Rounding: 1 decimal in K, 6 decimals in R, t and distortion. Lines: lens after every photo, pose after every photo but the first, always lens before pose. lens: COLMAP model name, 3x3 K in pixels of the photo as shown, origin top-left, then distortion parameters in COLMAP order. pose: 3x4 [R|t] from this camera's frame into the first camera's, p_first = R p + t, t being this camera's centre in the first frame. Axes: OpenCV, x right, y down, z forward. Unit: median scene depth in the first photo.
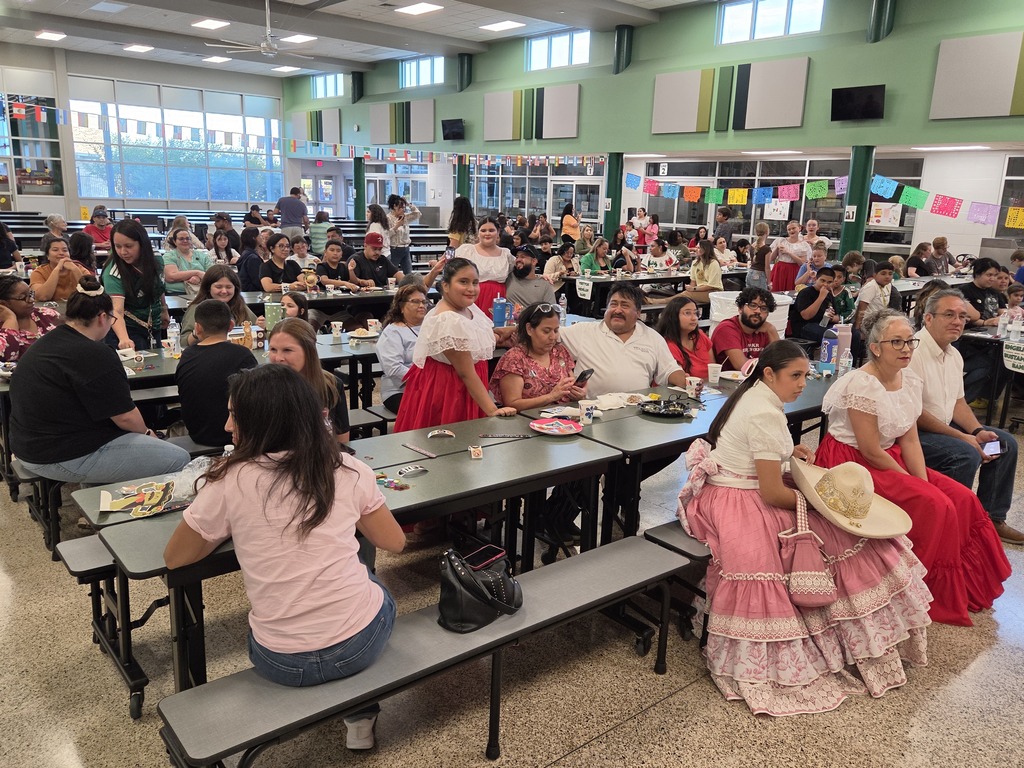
lens RADIAL K [[820.1, 0, 511.9], [0, 820.1, 386.6], [0, 0, 1]] dist [0.003384, -0.005130]
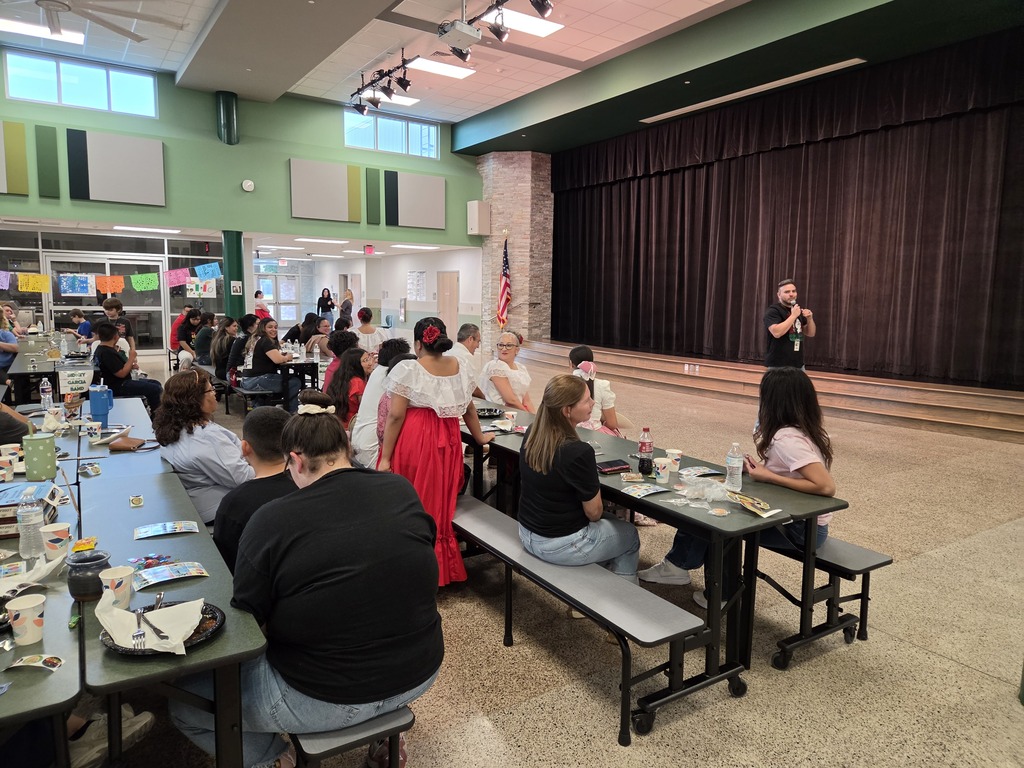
lens RADIAL K [[693.1, 0, 514.1], [0, 693.1, 383.9], [0, 0, 1]] dist [0.020171, -0.000775]
pose [[0.116617, -0.159916, 0.980218, -0.595403], [0.206196, 0.969346, 0.133611, -0.160790], [-0.971537, 0.186535, 0.146017, 0.614002]]
